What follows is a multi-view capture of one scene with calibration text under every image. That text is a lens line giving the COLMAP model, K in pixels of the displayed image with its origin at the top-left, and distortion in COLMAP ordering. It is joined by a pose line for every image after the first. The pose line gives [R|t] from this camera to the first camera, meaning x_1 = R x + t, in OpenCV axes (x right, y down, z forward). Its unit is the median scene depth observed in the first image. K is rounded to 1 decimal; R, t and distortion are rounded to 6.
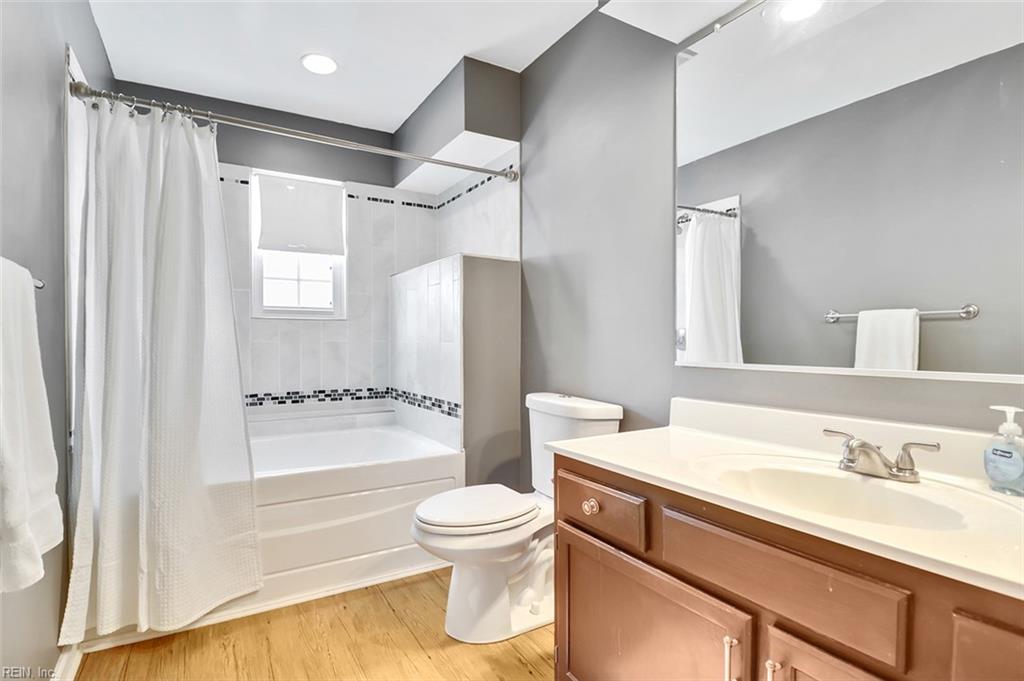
lens RADIAL K [[483.1, 0, 497.4], [0, 483.1, 343.7], [0, 0, 1]] dist [0.000948, -0.012361]
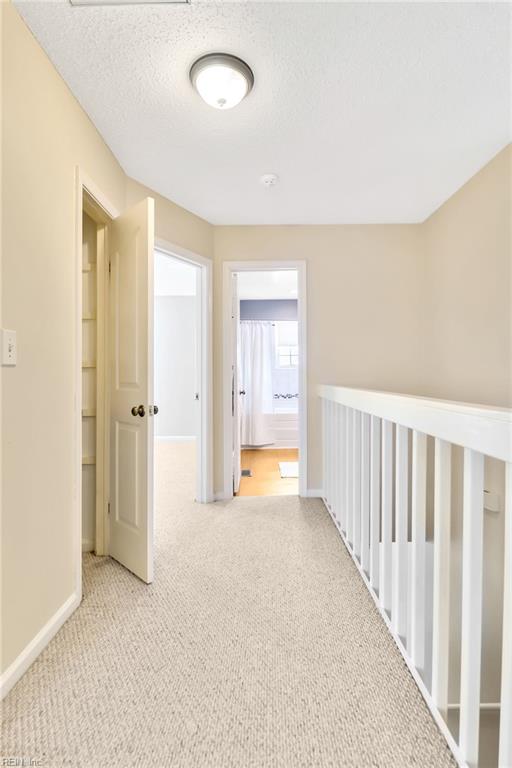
lens RADIAL K [[362.3, 0, 253.9], [0, 362.3, 384.0], [0, 0, 1]] dist [0.000948, -0.012361]
pose [[0.847376, 0.000703, -0.530993, 0.570538], [0.001734, 0.999990, 0.004091, 0.029022], [0.530991, -0.004388, 0.847366, -0.980425]]
